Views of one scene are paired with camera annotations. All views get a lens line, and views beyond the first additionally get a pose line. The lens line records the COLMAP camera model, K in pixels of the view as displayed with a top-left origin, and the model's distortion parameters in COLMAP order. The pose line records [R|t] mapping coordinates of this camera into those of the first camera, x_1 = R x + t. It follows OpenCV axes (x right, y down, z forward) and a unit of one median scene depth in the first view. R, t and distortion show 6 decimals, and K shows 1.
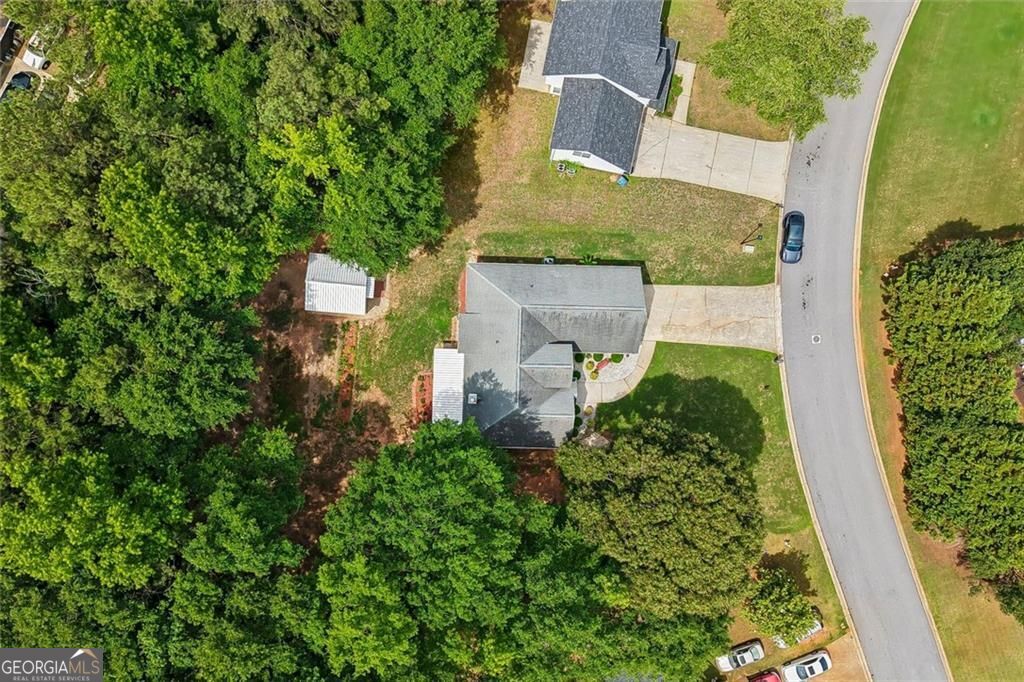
lens RADIAL K [[814.4, 0, 510.7], [0, 814.4, 337.6], [0, 0, 1]] dist [0.071566, -0.153607]
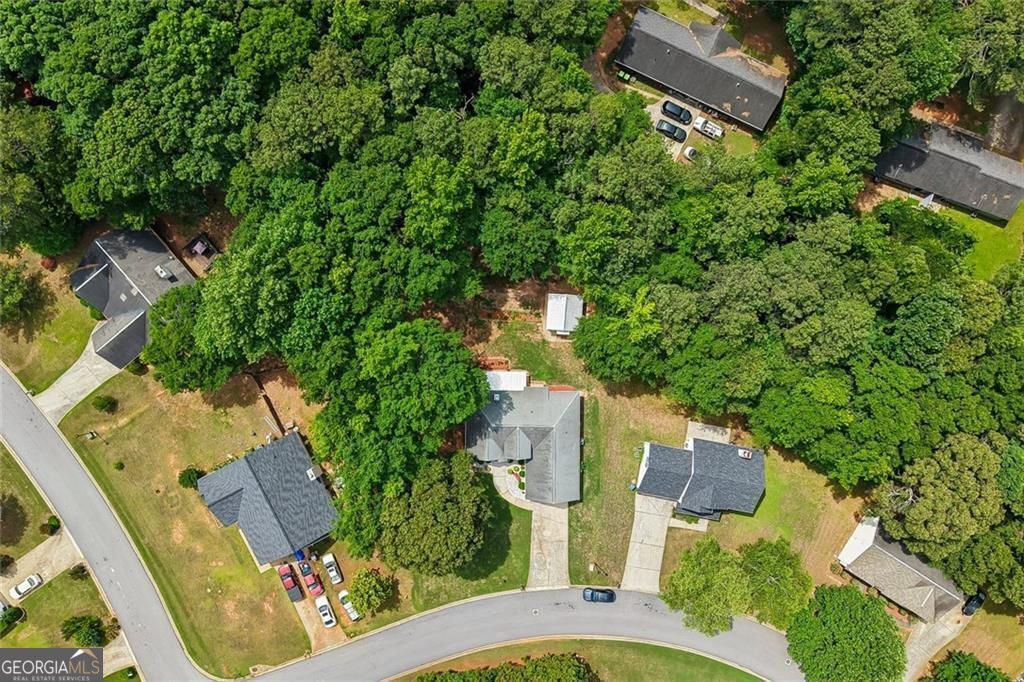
lens RADIAL K [[814.4, 0, 510.7], [0, 814.4, 337.6], [0, 0, 1]] dist [0.071566, -0.153607]
pose [[0.017115, 0.999296, -0.033398, -0.109921], [-0.999673, 0.016468, -0.019573, 0.075563], [-0.019009, 0.033722, 0.999250, -0.623542]]
